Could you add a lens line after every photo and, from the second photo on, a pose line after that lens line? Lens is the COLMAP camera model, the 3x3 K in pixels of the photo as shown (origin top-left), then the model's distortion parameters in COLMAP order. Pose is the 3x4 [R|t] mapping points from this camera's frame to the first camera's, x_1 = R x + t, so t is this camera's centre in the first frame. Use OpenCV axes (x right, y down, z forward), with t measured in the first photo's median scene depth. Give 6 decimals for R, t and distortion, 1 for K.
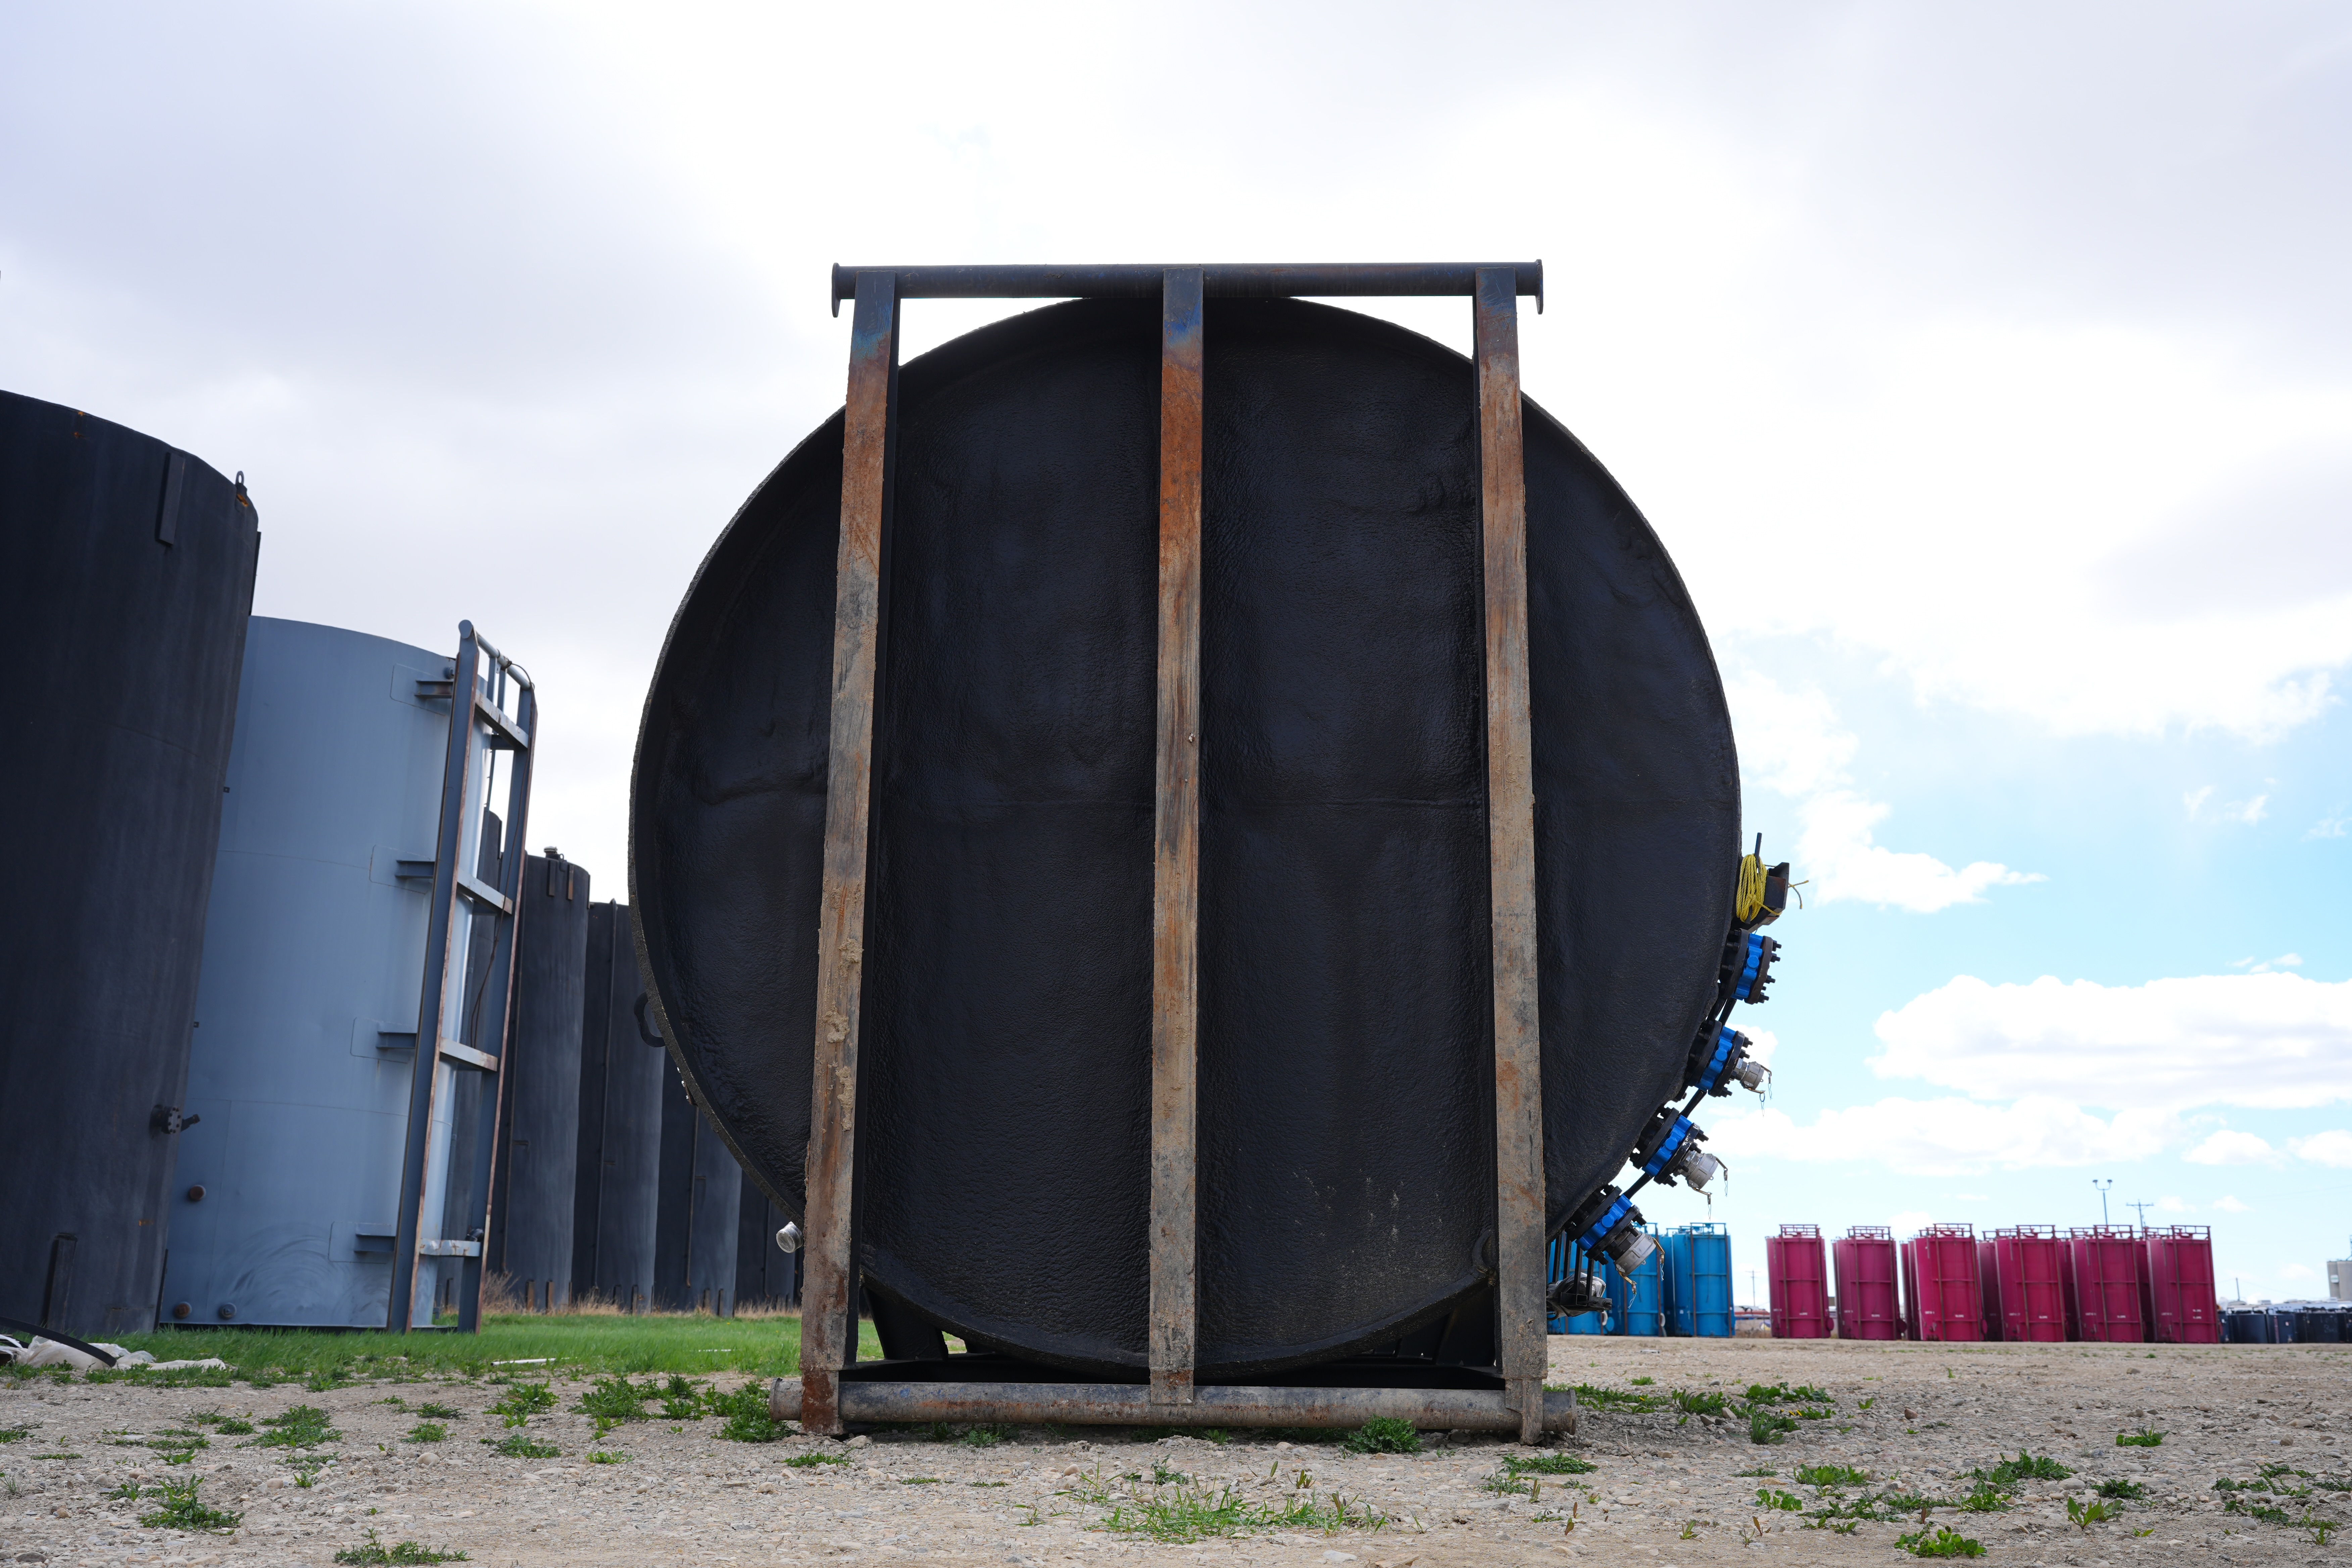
lens RADIAL K [[2239.1, 0, 1178.0], [0, 2239.1, 782.6], [0, 0, 1]] dist [0.003414, 0.000000]
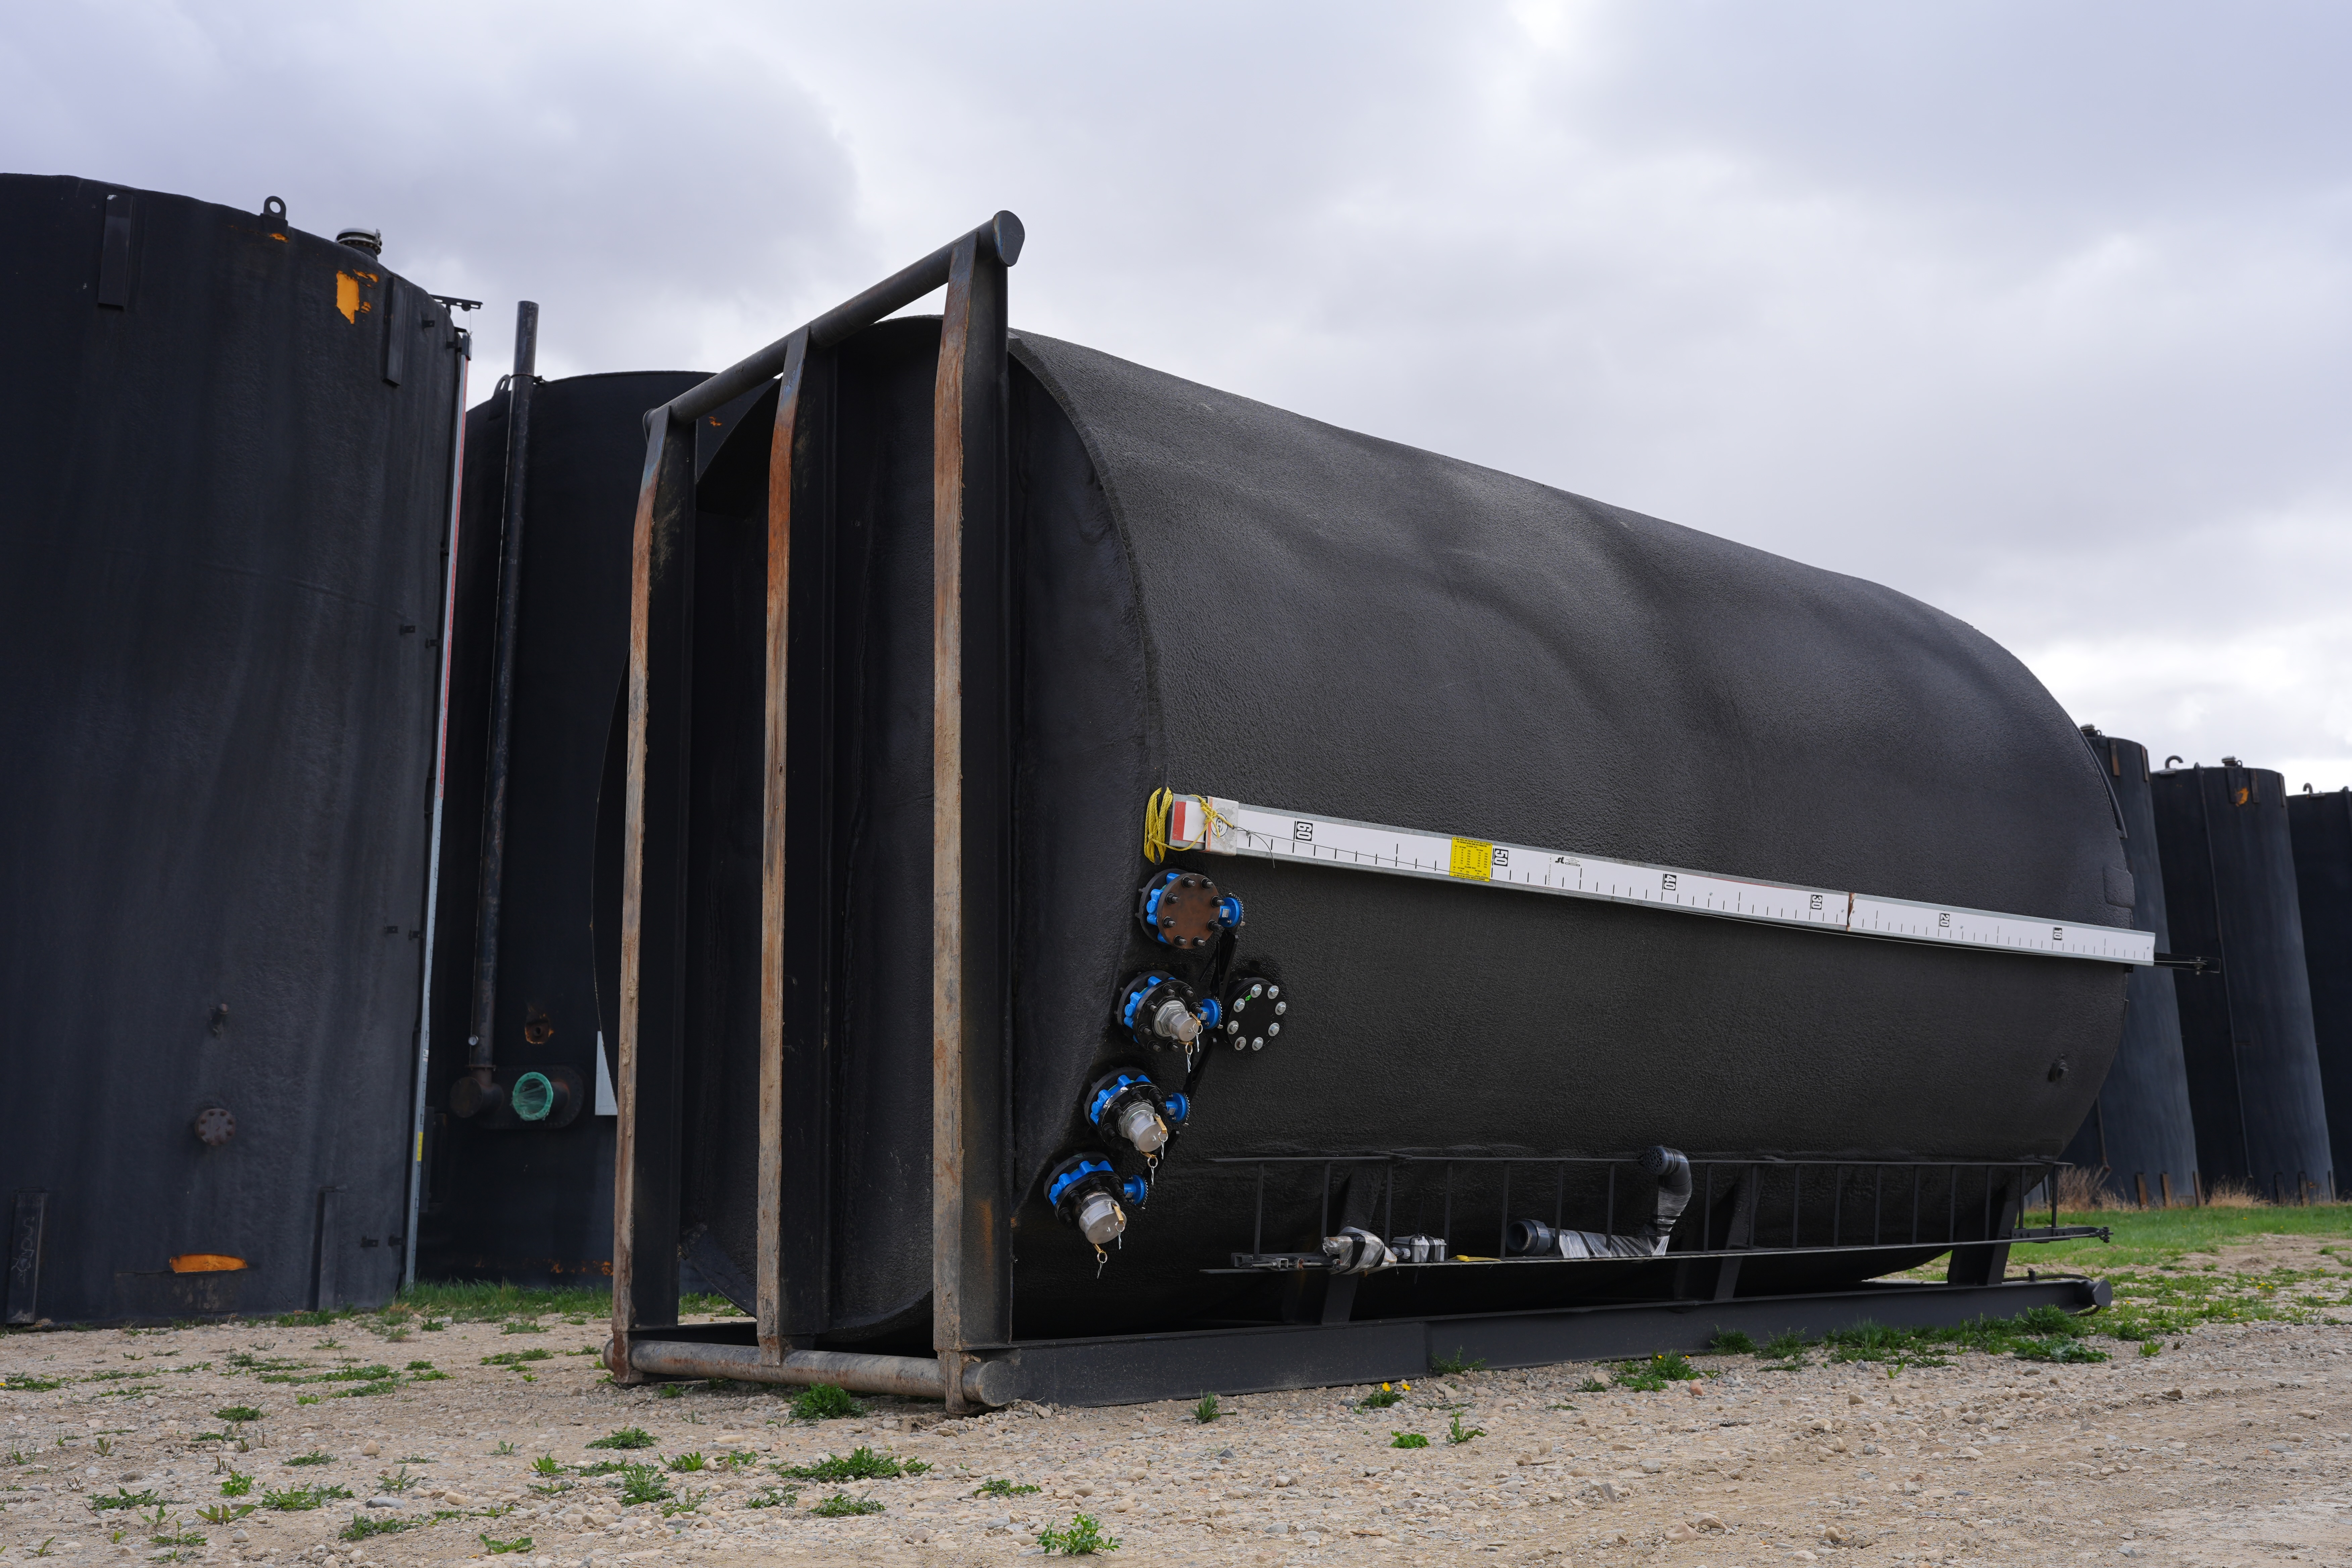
lens RADIAL K [[2239.1, 0, 1188.6], [0, 2239.1, 773.2], [0, 0, 1]] dist [0.003414, 0.000000]
pose [[0.685626, -0.162203, -0.709653, 0.911525], [0.194294, 0.980270, -0.036340, 0.061049], [0.701546, -0.112966, 0.703614, 0.355285]]
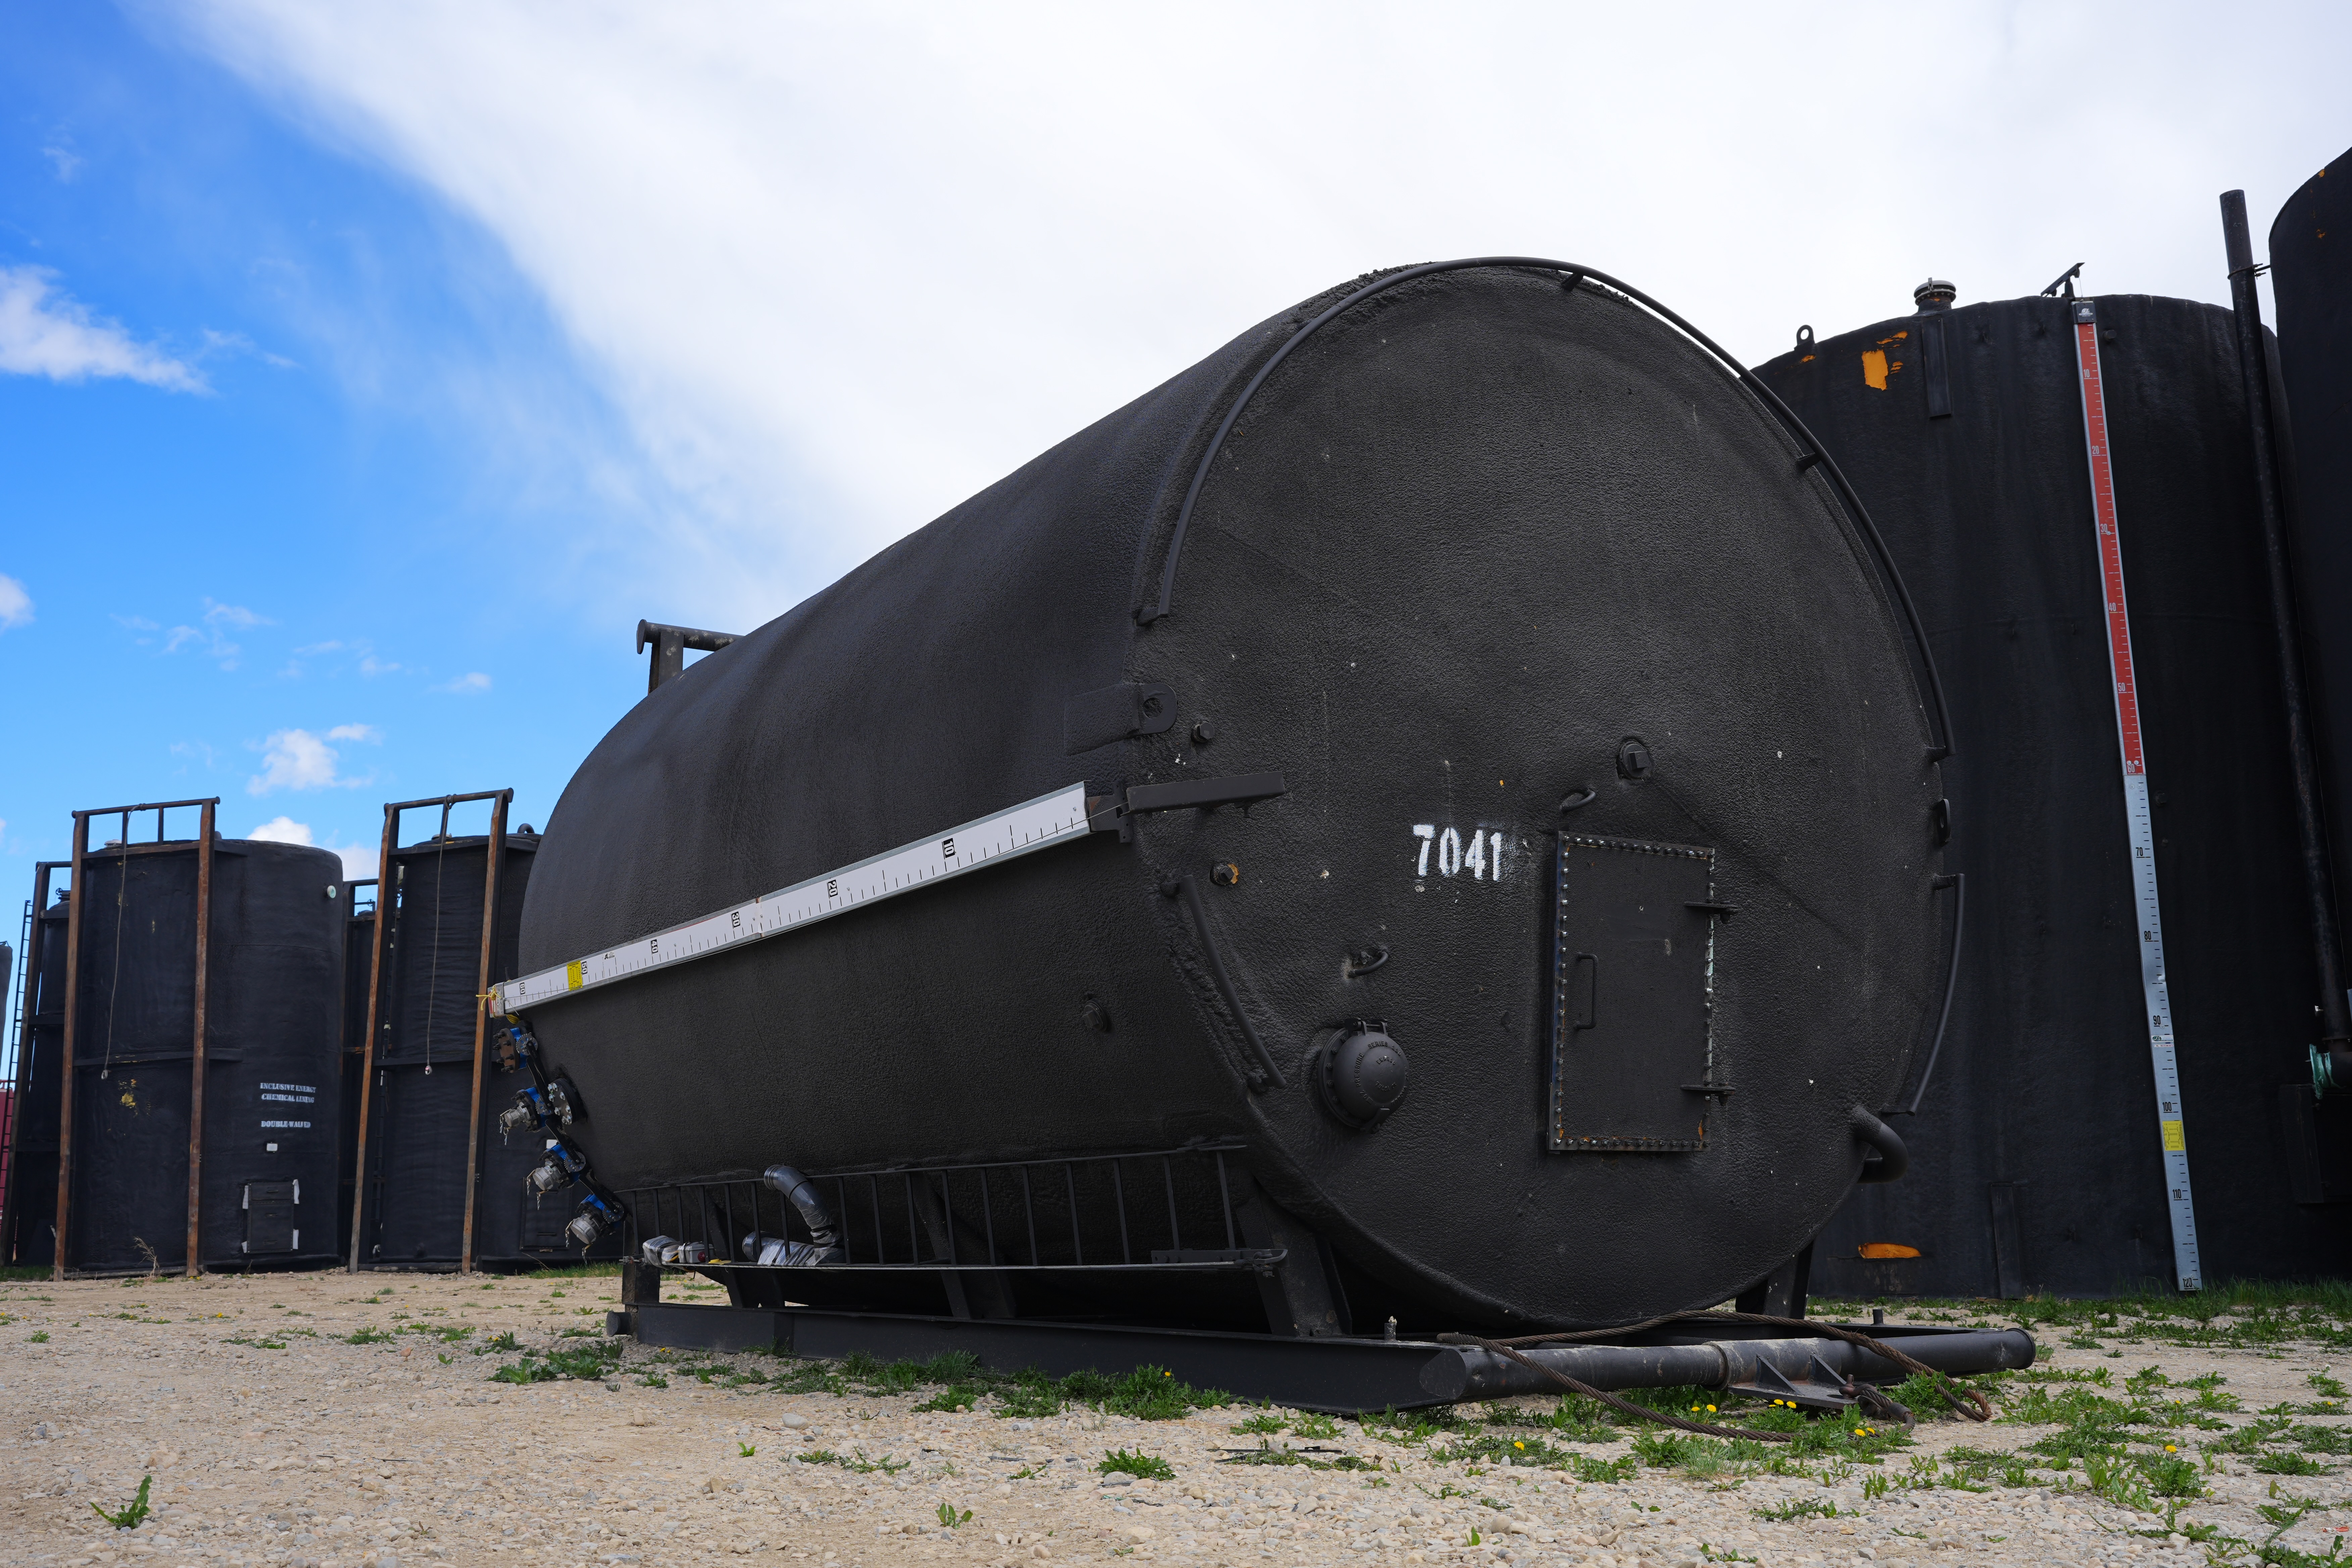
lens RADIAL K [[2239.1, 0, 1176.5], [0, 2239.1, 782.2], [0, 0, 1]] dist [0.003414, 0.000000]
pose [[-0.819187, -0.120249, -0.560779, 0.772634], [0.134158, 0.910469, -0.391212, 0.587353], [0.557615, -0.395709, -0.729712, 2.467917]]
